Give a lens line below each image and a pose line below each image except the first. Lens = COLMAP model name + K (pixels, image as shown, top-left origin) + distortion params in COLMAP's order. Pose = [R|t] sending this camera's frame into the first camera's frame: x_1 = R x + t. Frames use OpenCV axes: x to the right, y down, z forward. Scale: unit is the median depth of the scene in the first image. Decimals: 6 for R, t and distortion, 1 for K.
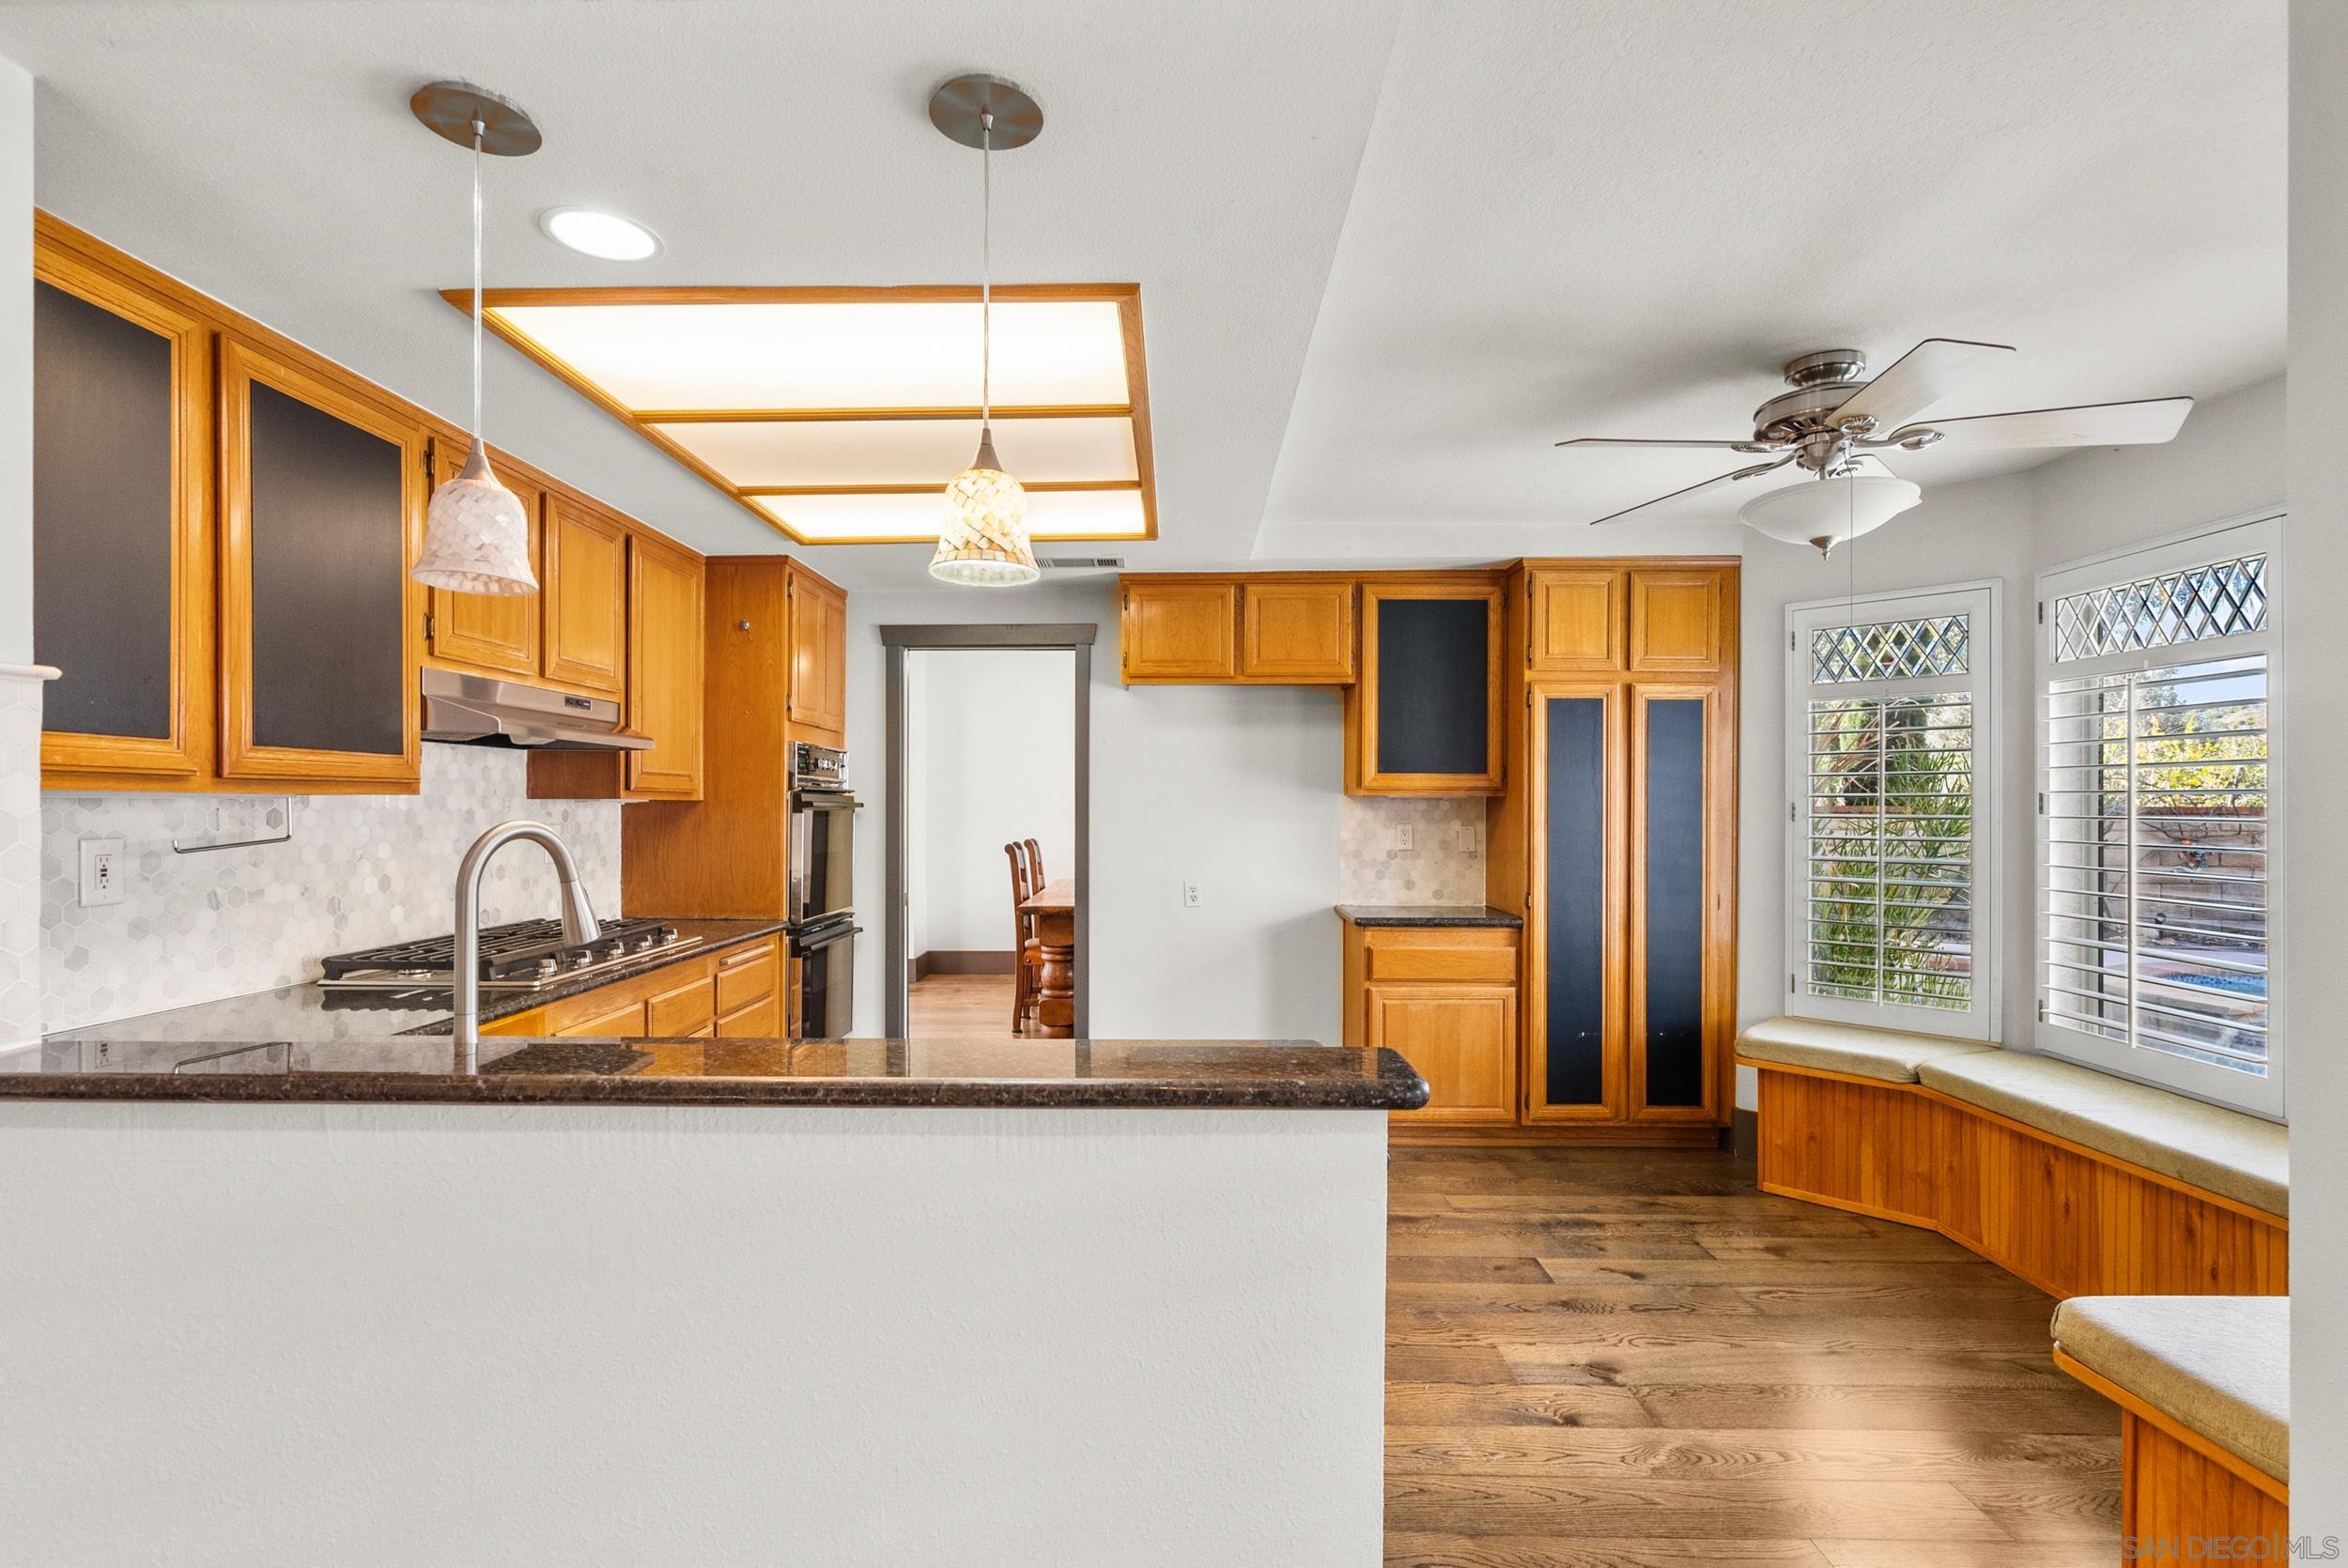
lens RADIAL K [[1070.5, 0, 1159.3], [0, 1070.5, 793.8], [0, 0, 1]] dist [-0.007206, 0.003988]
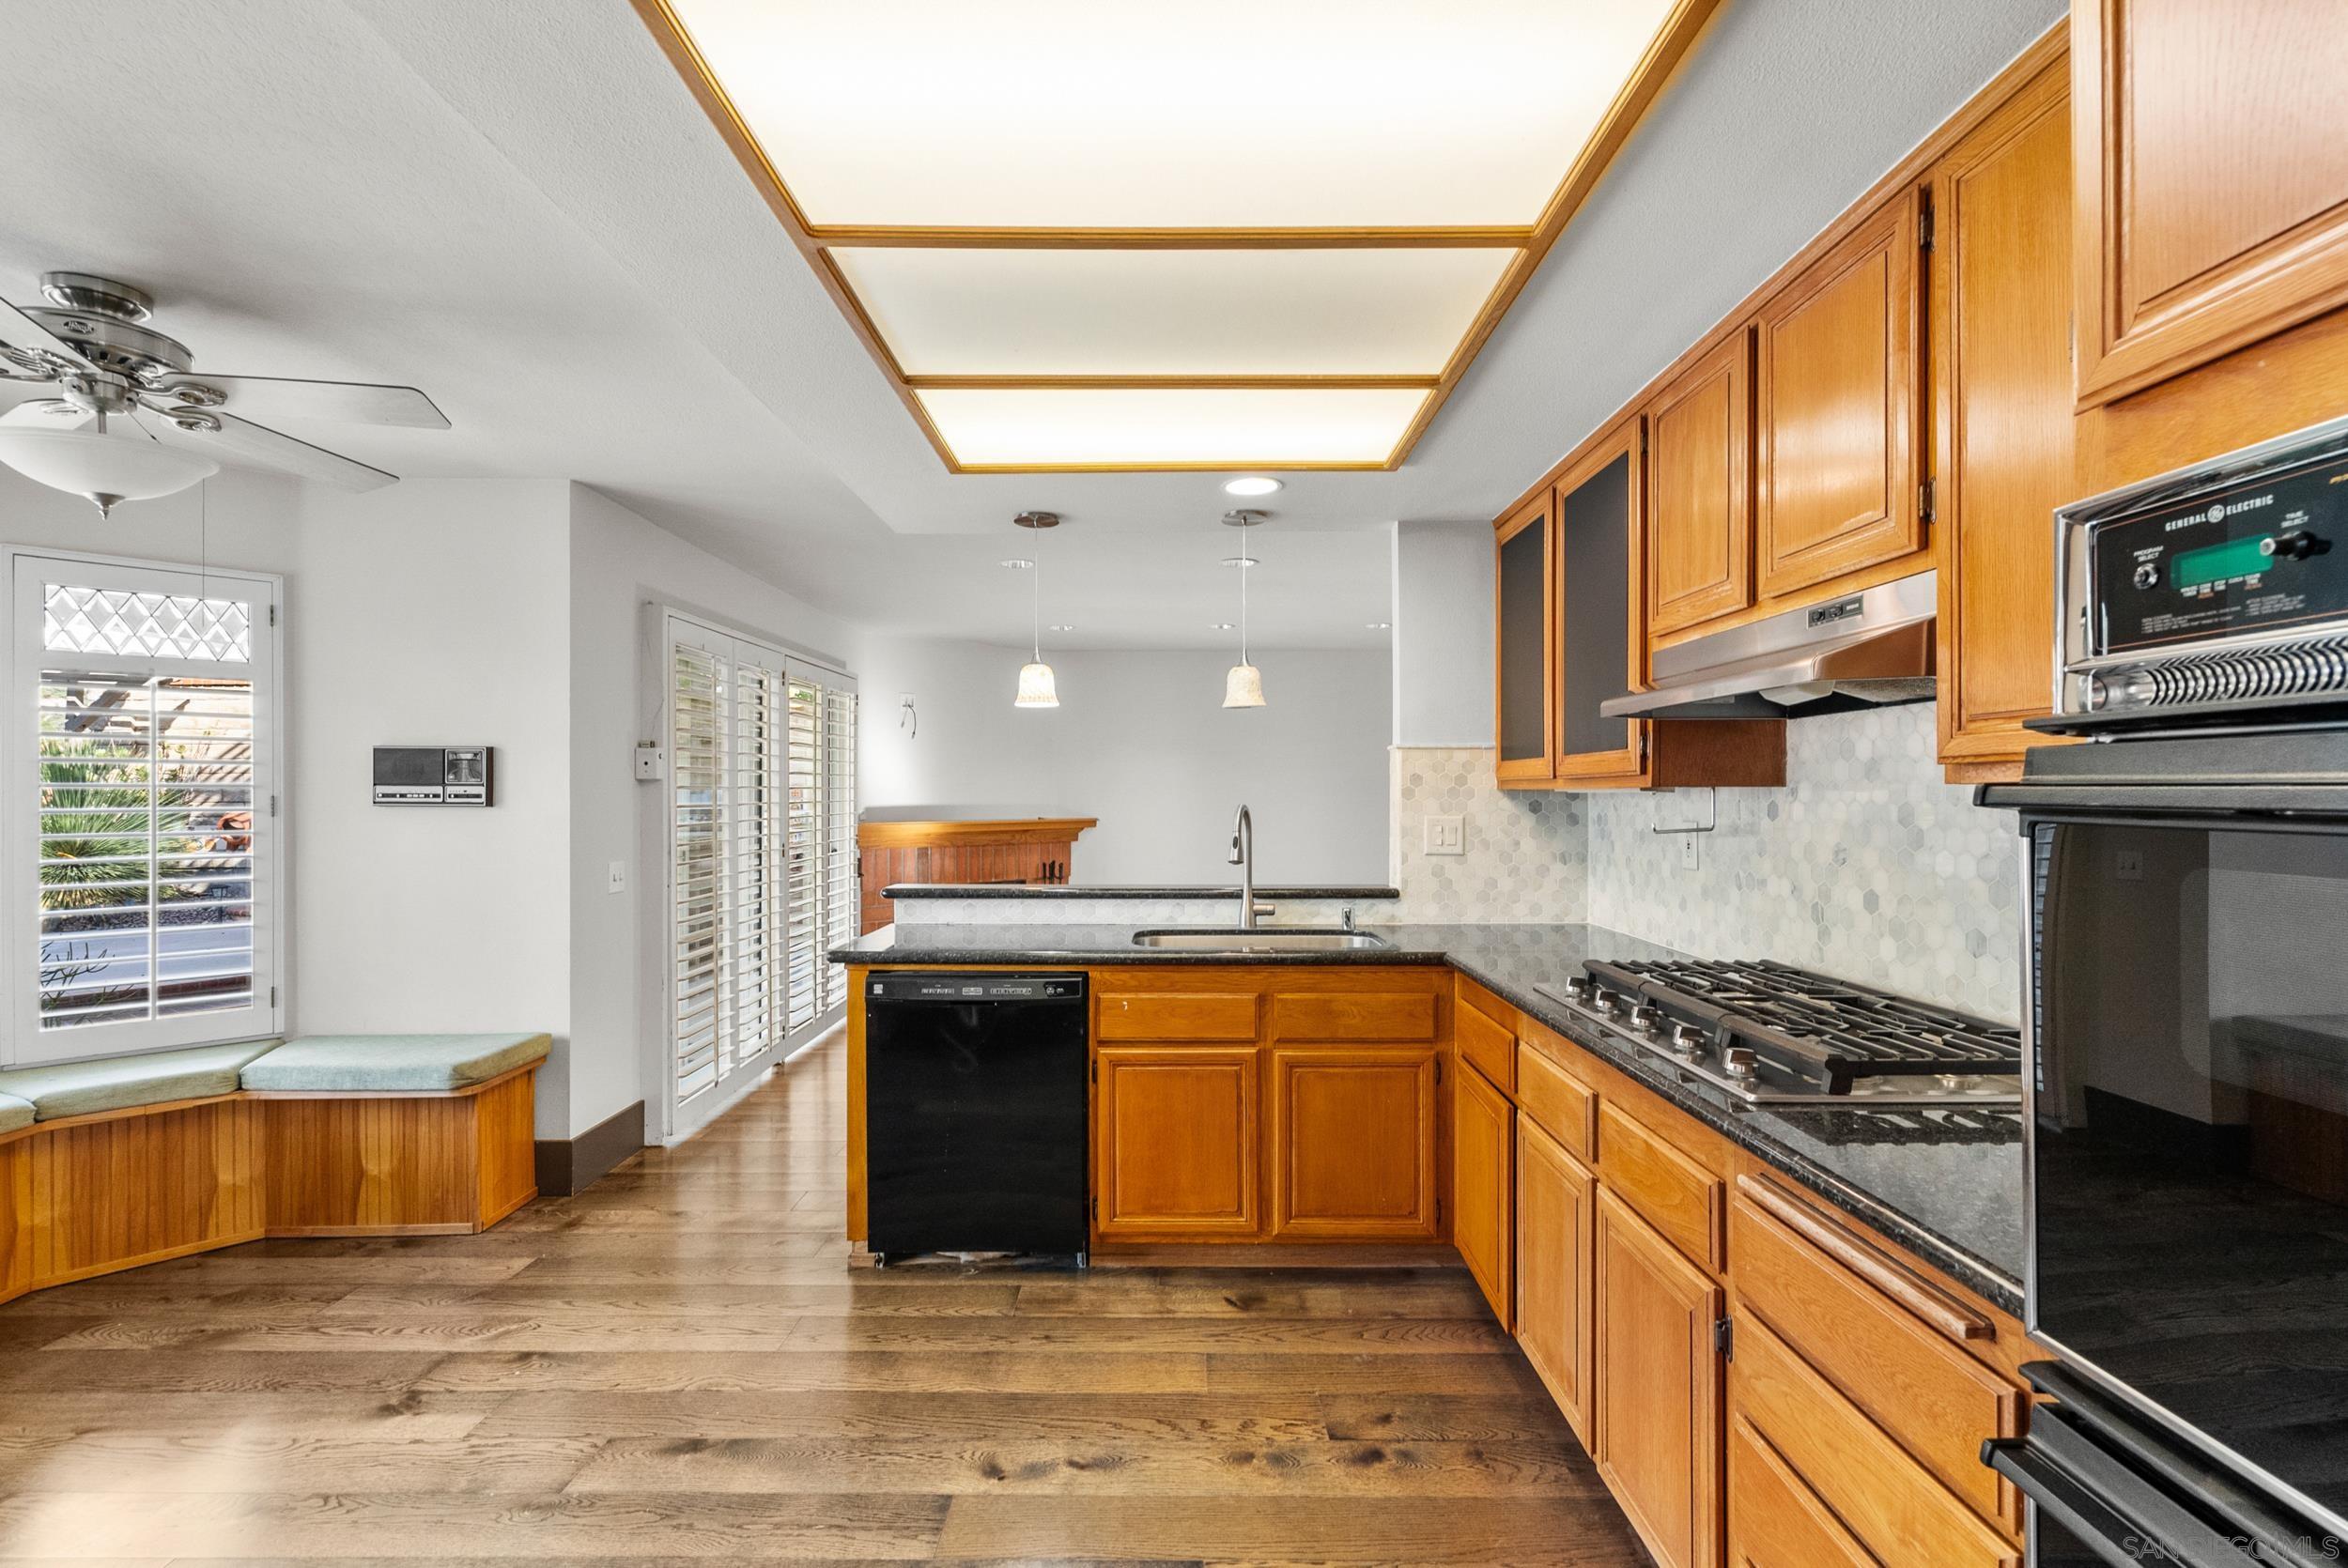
lens RADIAL K [[1070.5, 0, 1181.0], [0, 1070.5, 787.0], [0, 0, 1]] dist [-0.007206, 0.003988]
pose [[-0.999527, 0.000168, -0.030768, -0.228032], [0.000783, 0.999800, -0.019988, 0.018872], [0.030758, -0.020003, -0.999327, 1.879332]]
